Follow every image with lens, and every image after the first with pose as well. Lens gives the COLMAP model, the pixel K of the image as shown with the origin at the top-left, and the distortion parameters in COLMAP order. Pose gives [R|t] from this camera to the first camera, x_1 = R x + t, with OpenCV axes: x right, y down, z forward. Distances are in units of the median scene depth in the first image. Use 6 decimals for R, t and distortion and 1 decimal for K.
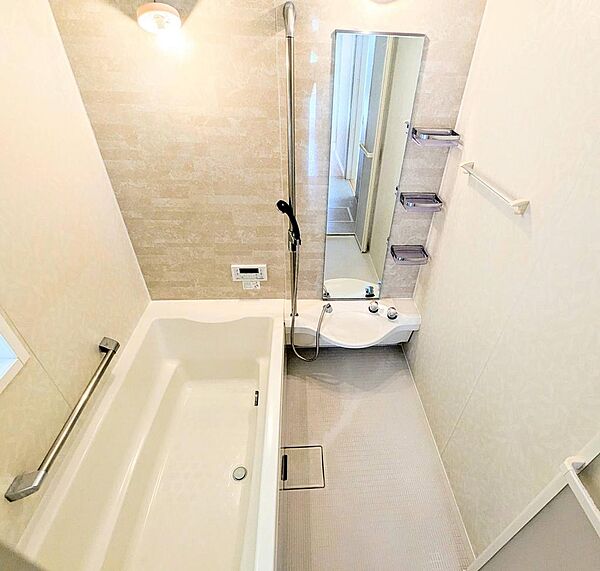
lens RADIAL K [[321.7, 0, 316.5], [0, 321.7, 285.0], [0, 0, 1]] dist [0.002729, 0.000439]
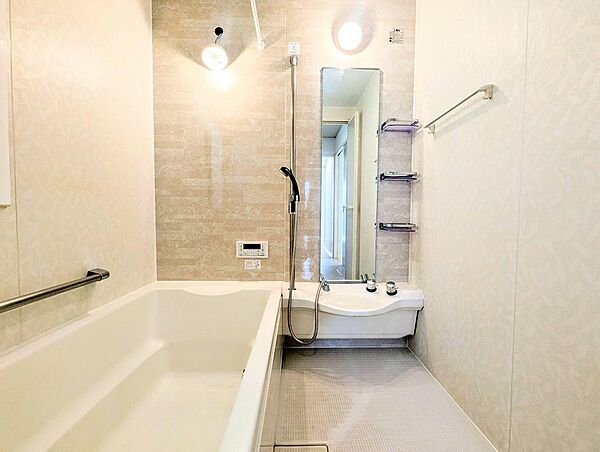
lens RADIAL K [[251.4, 0, 299.3], [0, 251.4, 229.7], [0, 0, 1]] dist [-0.000384, -0.001102]
pose [[0.999032, -0.017092, -0.040535, -0.012934], [-0.007605, 0.840463, -0.541816, 0.381482], [0.043329, 0.541600, 0.839519, 0.262355]]
